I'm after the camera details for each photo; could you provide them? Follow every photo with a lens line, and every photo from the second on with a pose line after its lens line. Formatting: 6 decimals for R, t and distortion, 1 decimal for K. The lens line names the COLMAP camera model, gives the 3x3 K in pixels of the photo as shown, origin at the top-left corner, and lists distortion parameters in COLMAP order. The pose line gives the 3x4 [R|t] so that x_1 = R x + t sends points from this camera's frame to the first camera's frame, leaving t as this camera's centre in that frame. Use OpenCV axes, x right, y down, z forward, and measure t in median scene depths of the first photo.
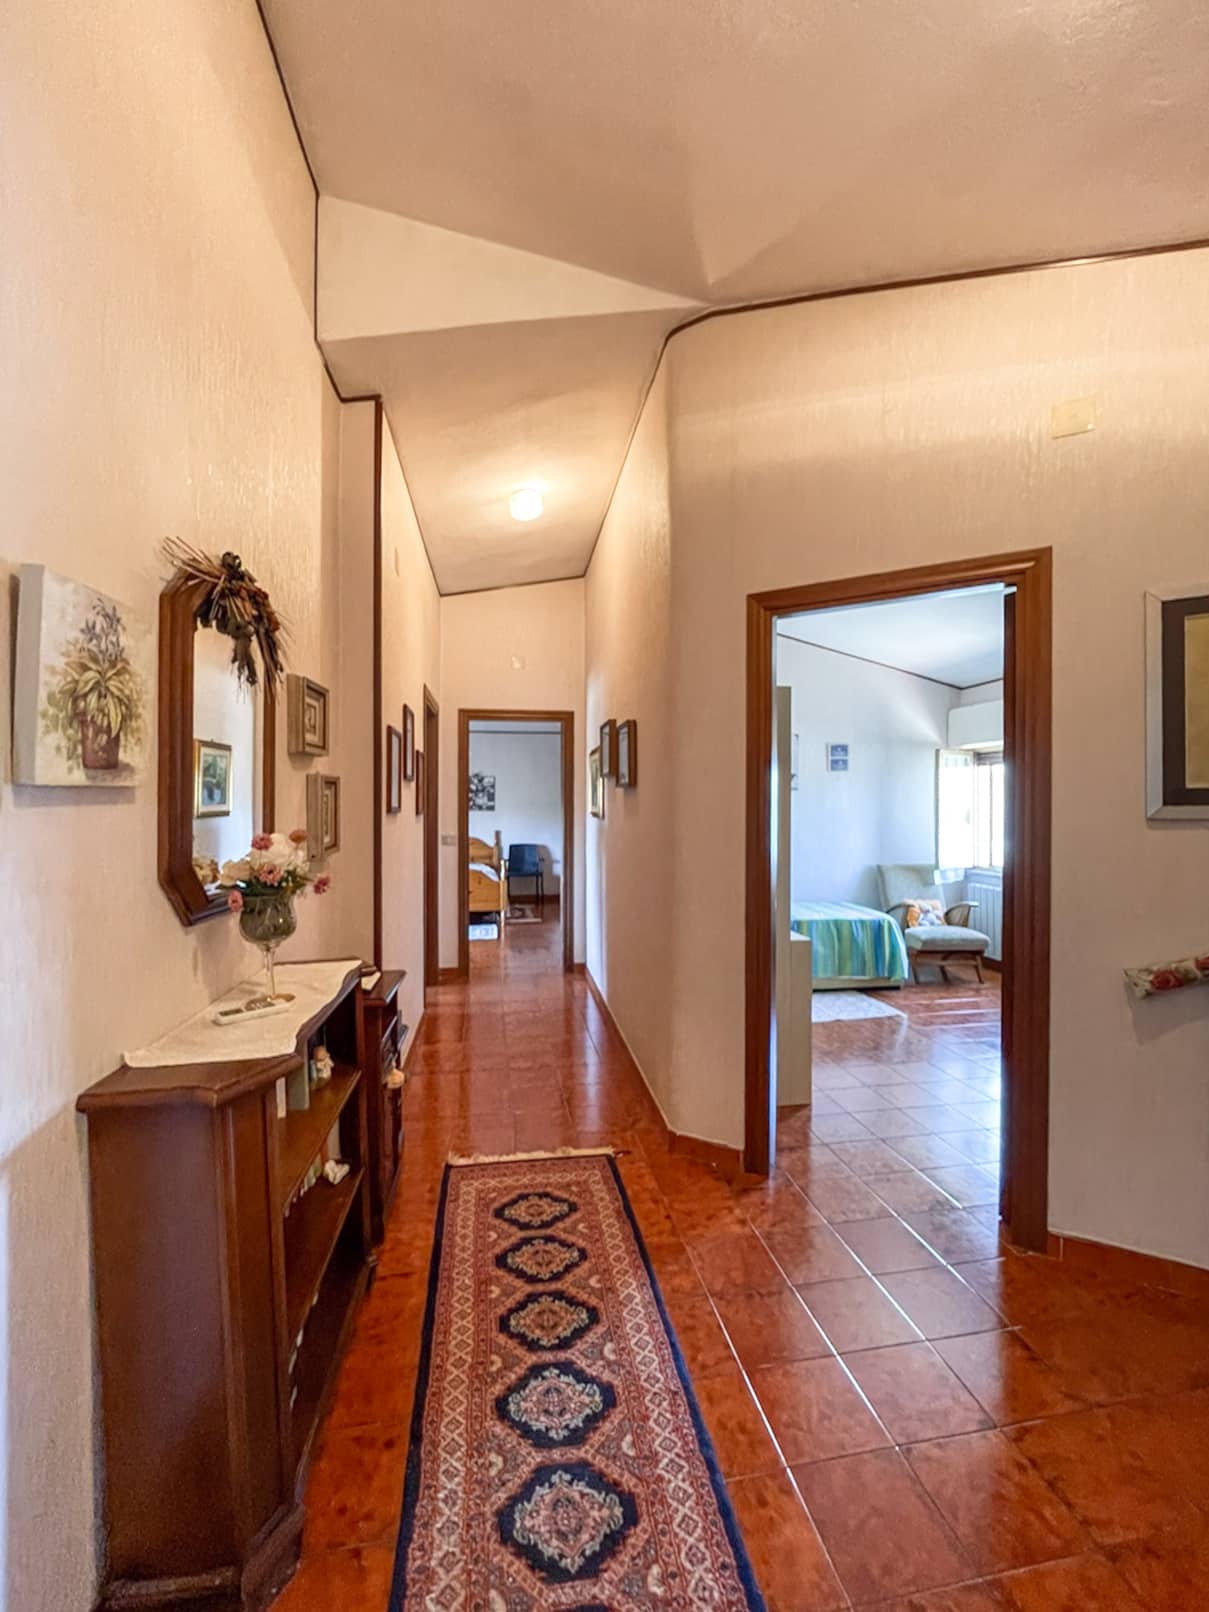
lens RADIAL K [[667.7, 0, 604.5], [0, 667.7, 806.0], [0, 0, 1]] dist [0.014225, 0.000101]
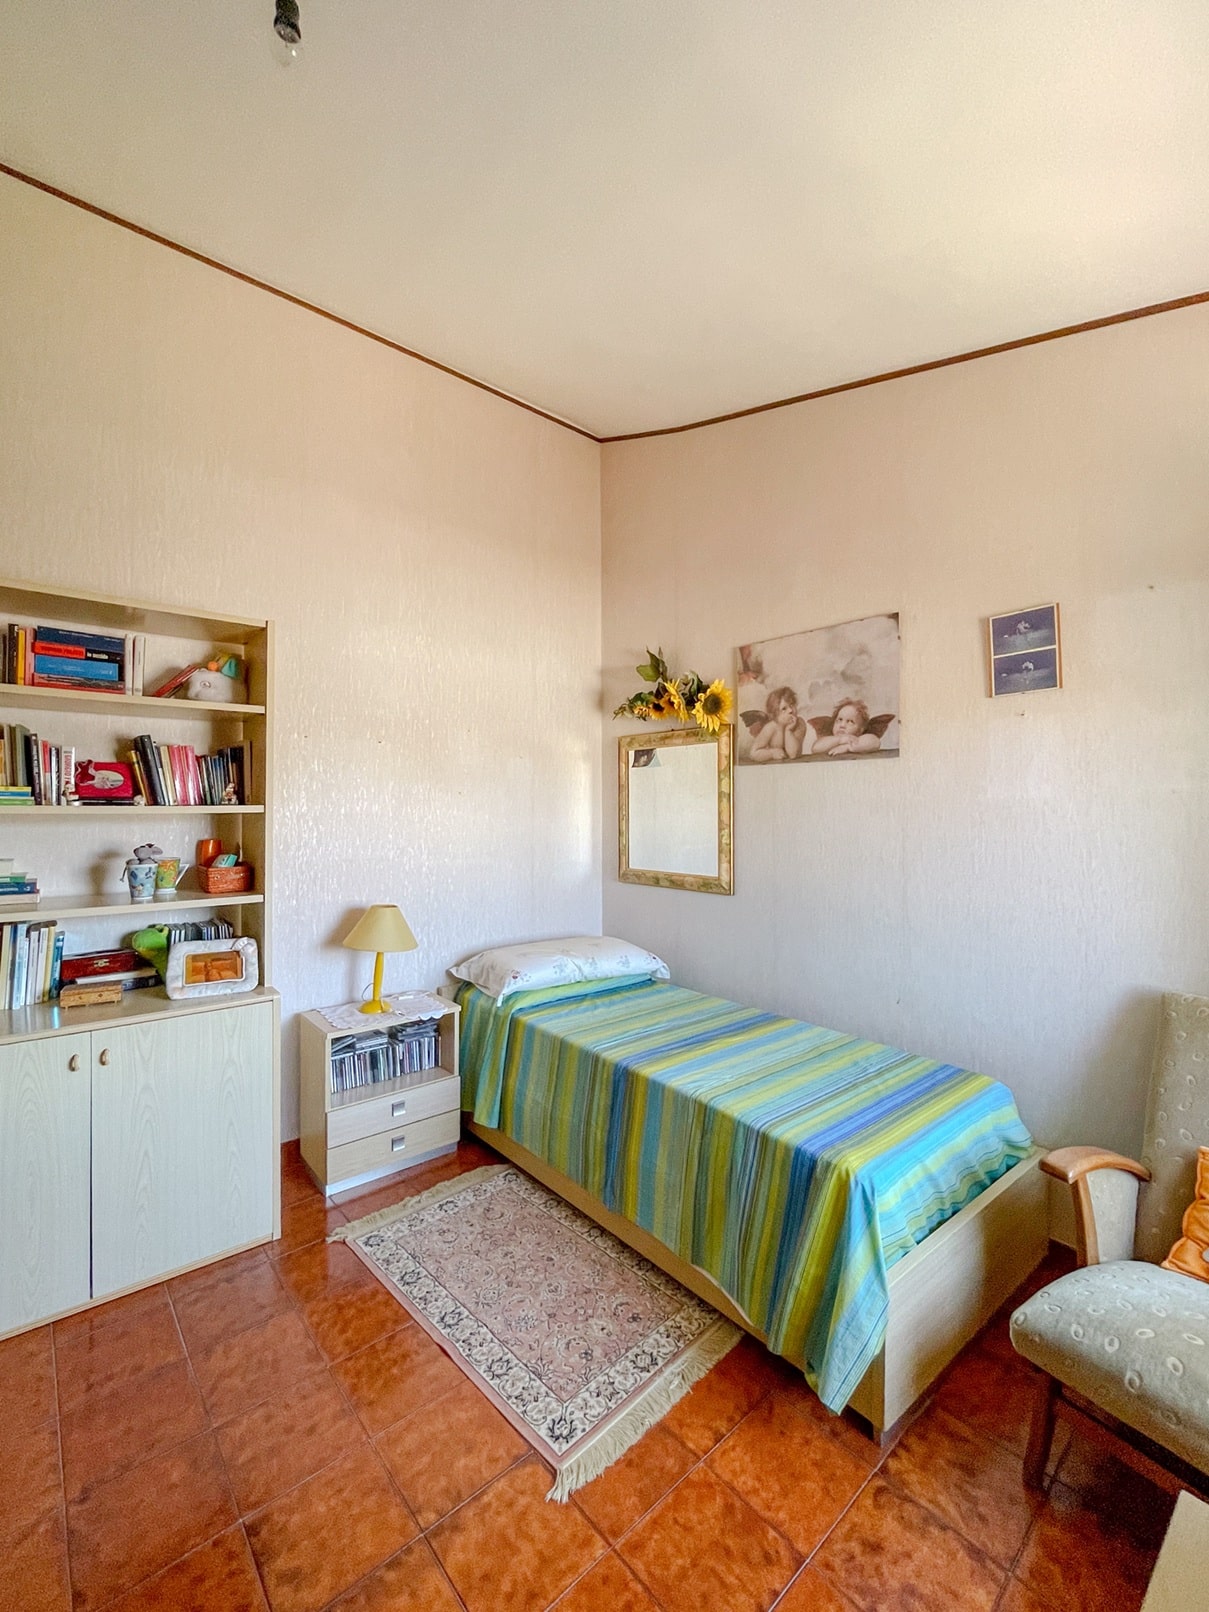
lens RADIAL K [[667.7, 0, 604.5], [0, 667.7, 806.0], [0, 0, 1]] dist [0.014225, 0.000101]
pose [[0.500698, -0.009246, -0.865573, 0.539772], [-0.006006, 0.999882, -0.014155, 0.011727], [0.865601, 0.012286, 0.500583, 0.653151]]
